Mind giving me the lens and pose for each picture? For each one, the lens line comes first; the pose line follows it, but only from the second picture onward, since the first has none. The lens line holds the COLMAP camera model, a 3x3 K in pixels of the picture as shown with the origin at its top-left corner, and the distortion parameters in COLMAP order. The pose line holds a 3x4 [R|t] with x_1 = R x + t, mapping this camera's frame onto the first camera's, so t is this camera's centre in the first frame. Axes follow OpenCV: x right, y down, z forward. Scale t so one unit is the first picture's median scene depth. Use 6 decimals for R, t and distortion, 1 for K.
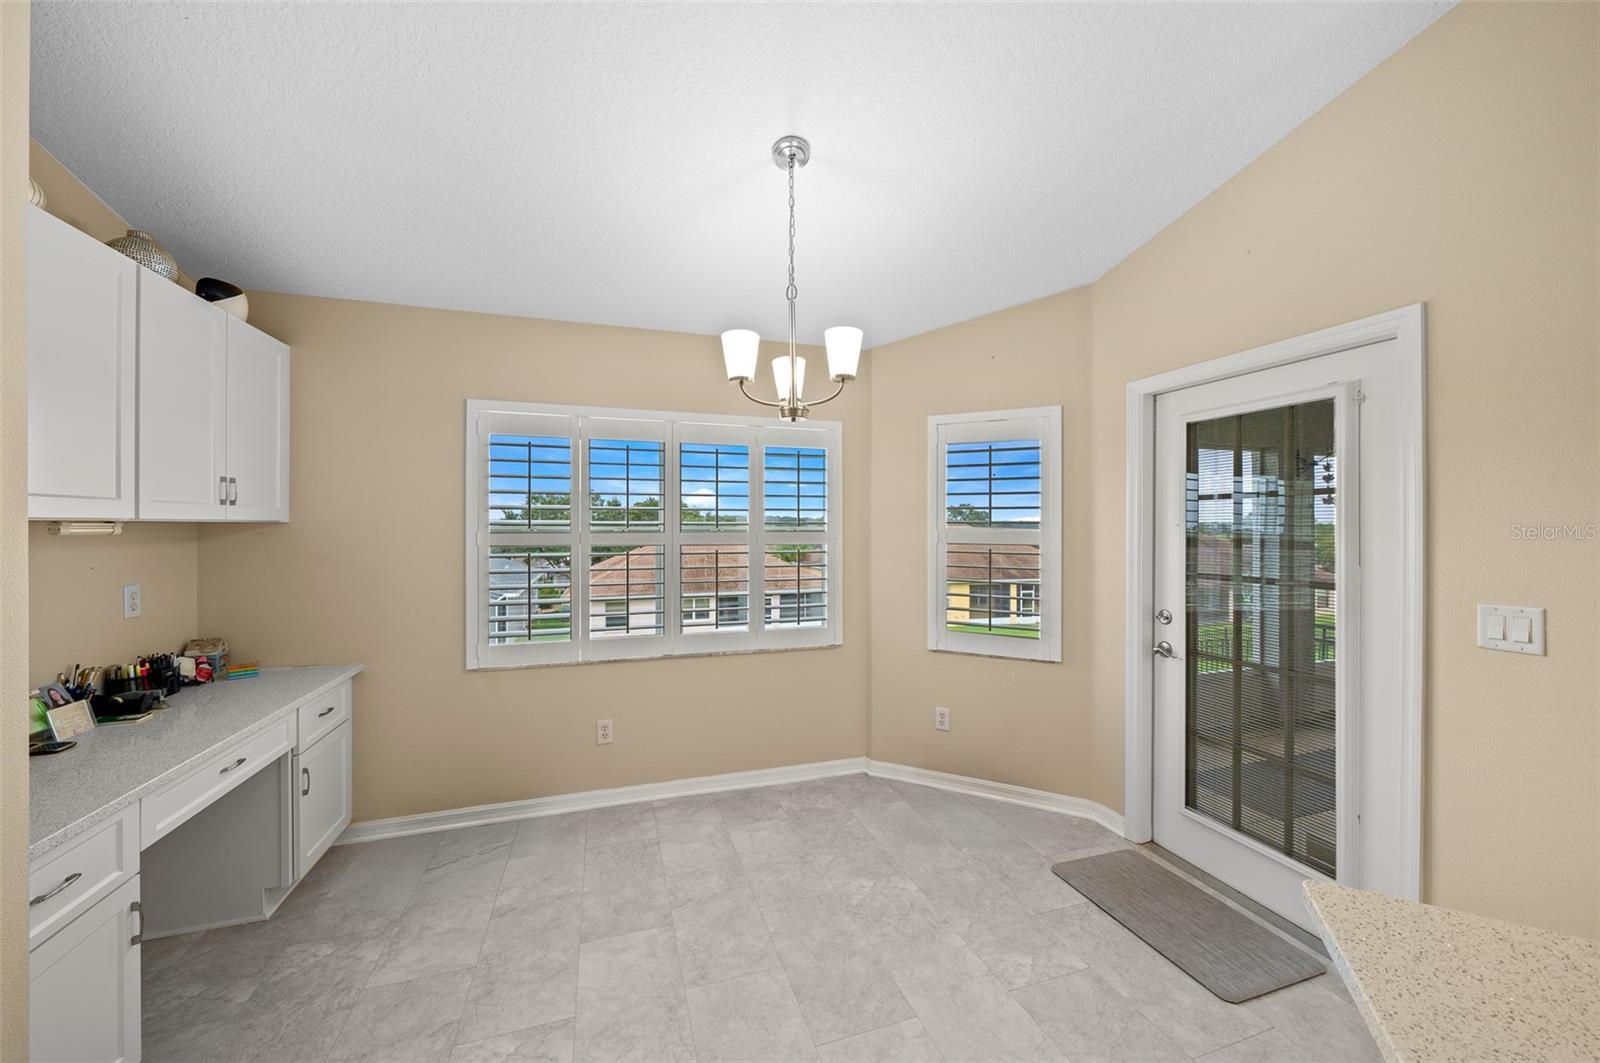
lens RADIAL K [[586.2, 0, 802.4], [0, 586.2, 522.0], [0, 0, 1]] dist [-0.008550, 0.000590]
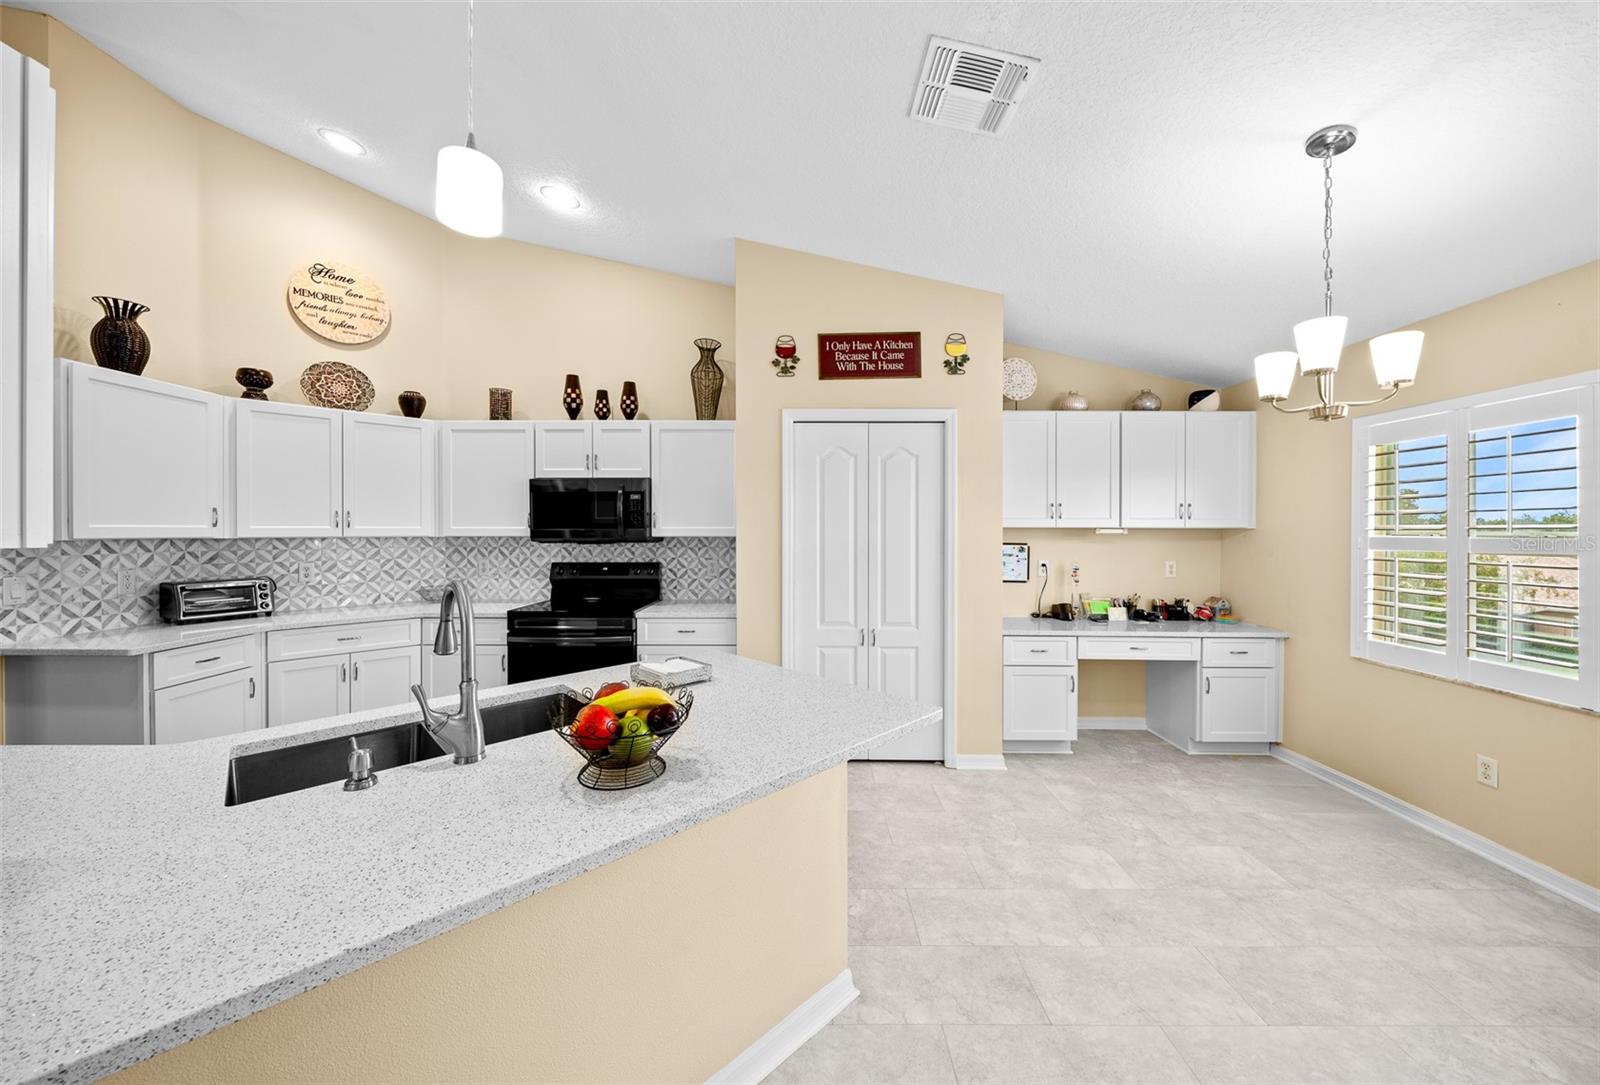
lens RADIAL K [[568.2, 0, 804.6], [0, 568.2, 530.4], [0, 0, 1]] dist [-0.000515, 0.000188]
pose [[-0.317608, -0.003316, -0.948216, 0.942847], [0.000014, 0.999994, -0.003502, 0.011543], [0.948222, -0.001126, -0.317606, 0.390101]]
